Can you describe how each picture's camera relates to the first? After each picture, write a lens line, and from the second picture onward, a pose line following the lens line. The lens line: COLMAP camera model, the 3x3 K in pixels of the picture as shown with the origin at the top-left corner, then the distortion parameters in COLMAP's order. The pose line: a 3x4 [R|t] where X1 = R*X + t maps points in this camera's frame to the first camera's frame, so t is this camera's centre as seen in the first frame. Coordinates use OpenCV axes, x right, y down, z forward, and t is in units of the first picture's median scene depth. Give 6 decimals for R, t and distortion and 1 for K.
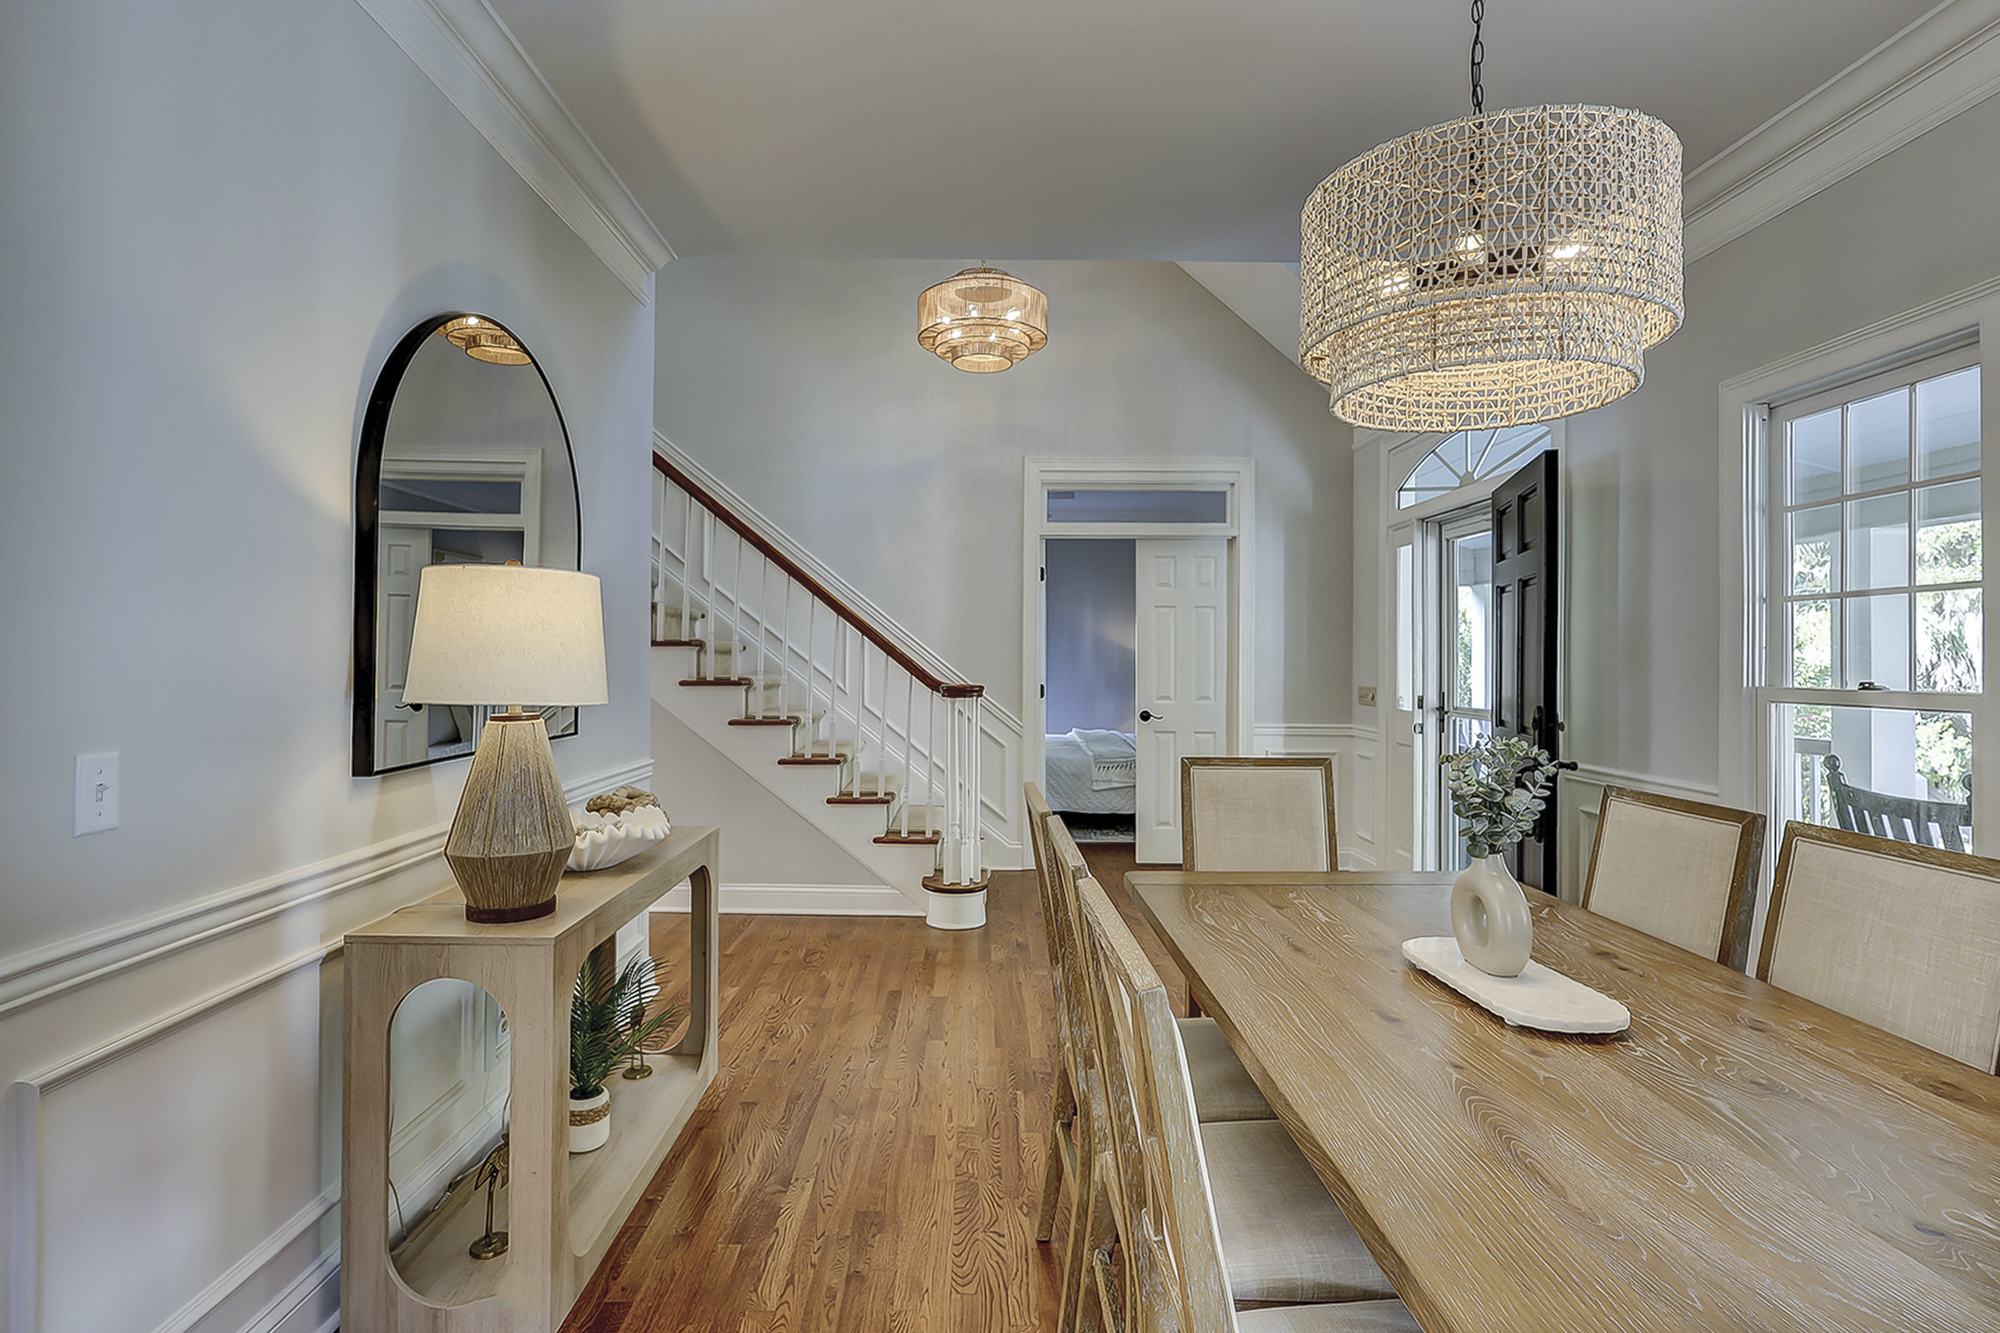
lens RADIAL K [[987.3, 0, 998.0], [0, 987.3, 656.1], [0, 0, 1]] dist [0.004218, -0.000784]
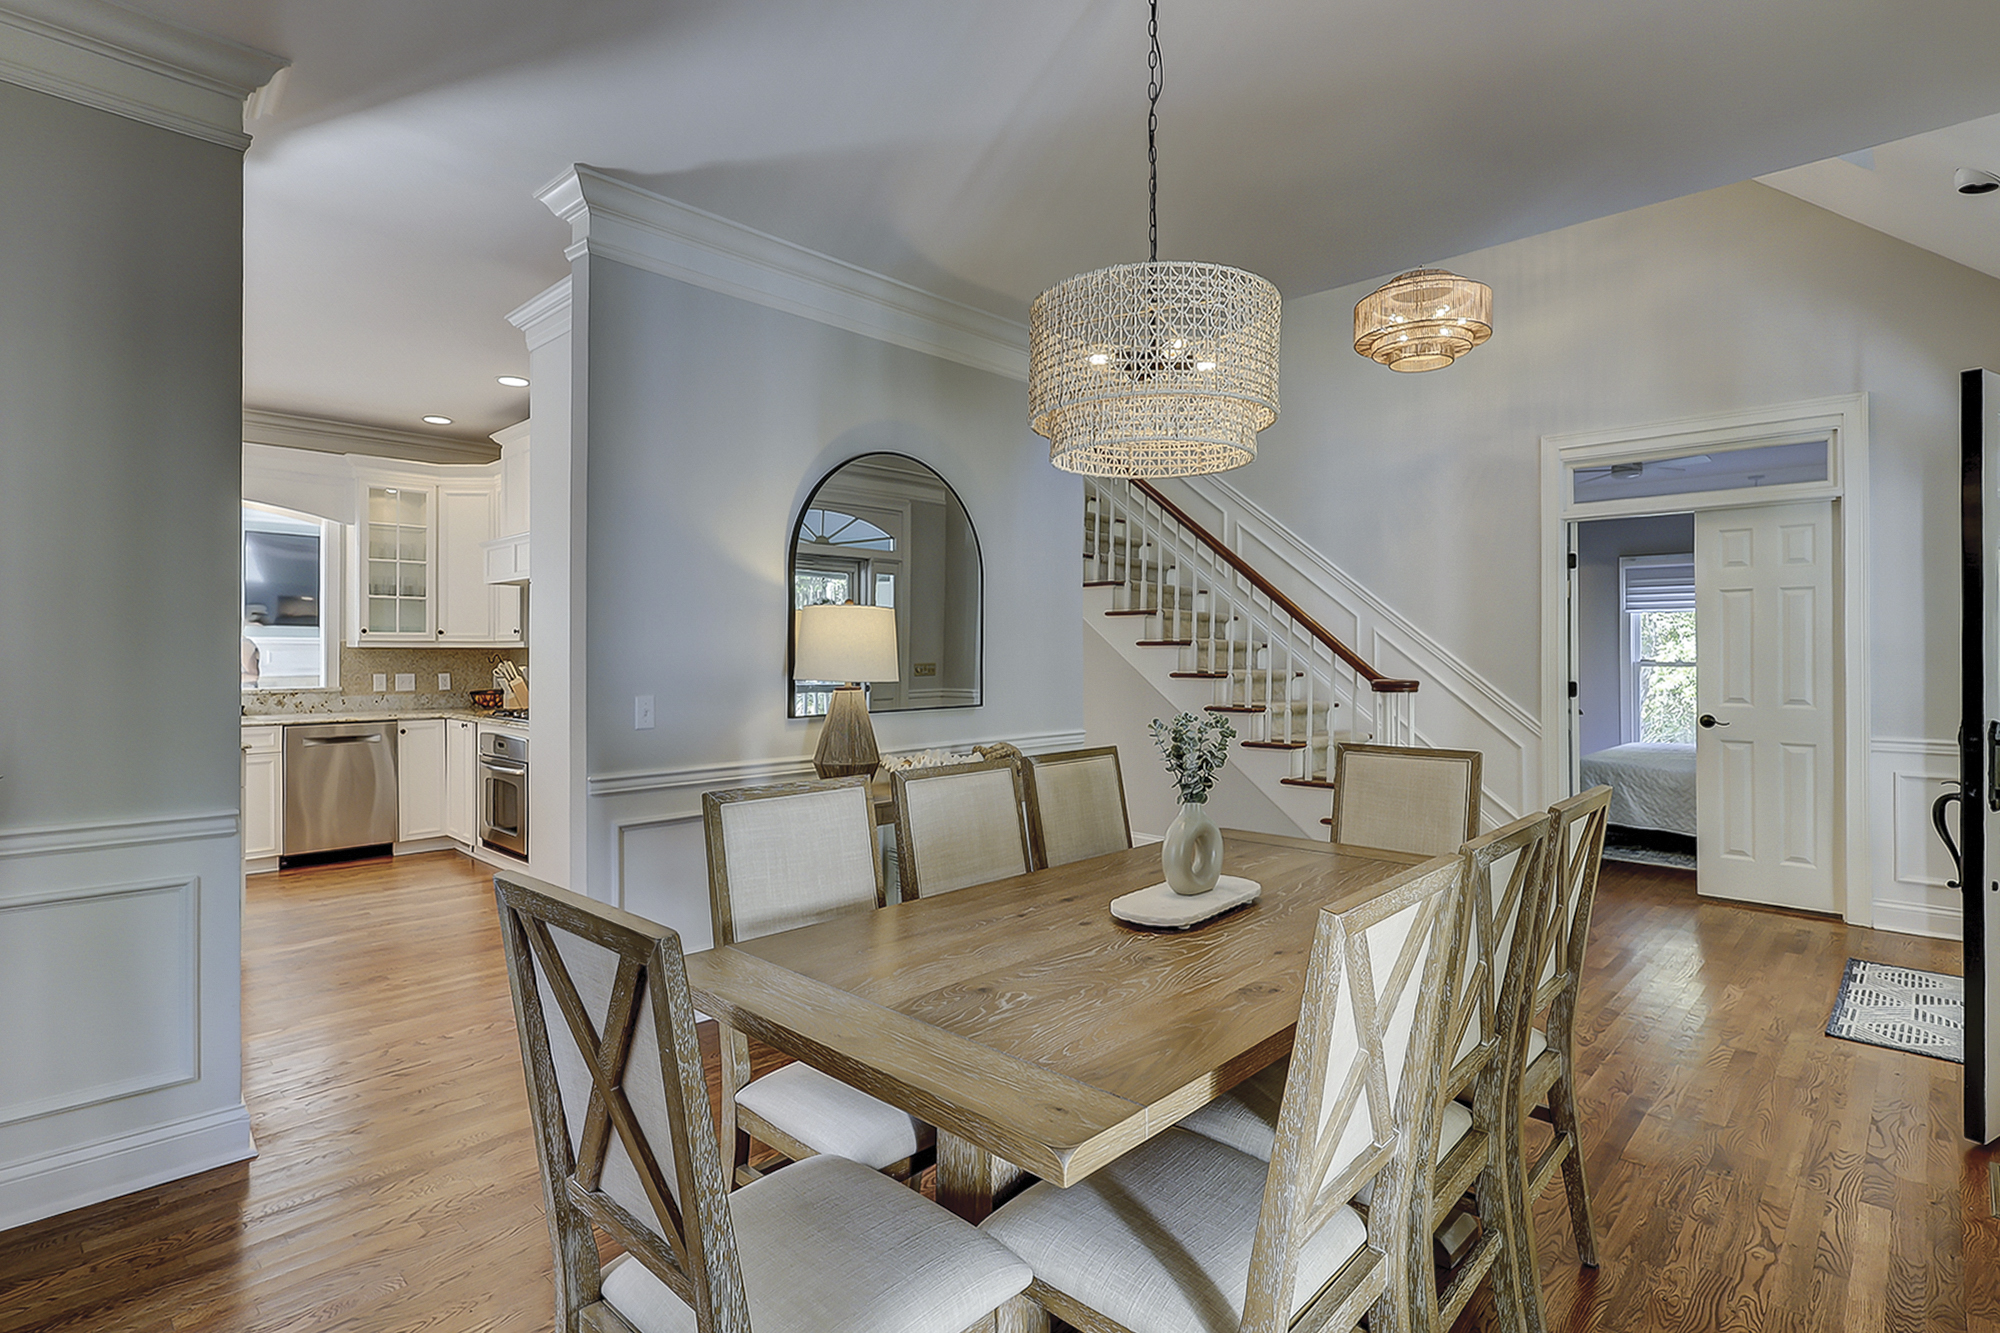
lens RADIAL K [[987.3, 0, 991.6], [0, 987.3, 661.5], [0, 0, 1]] dist [0.004218, -0.000784]
pose [[0.718020, -0.000963, -0.696021, 0.304345], [0.006944, 0.999959, 0.005780, 0.000500], [0.695988, -0.008983, 0.717998, -0.030209]]
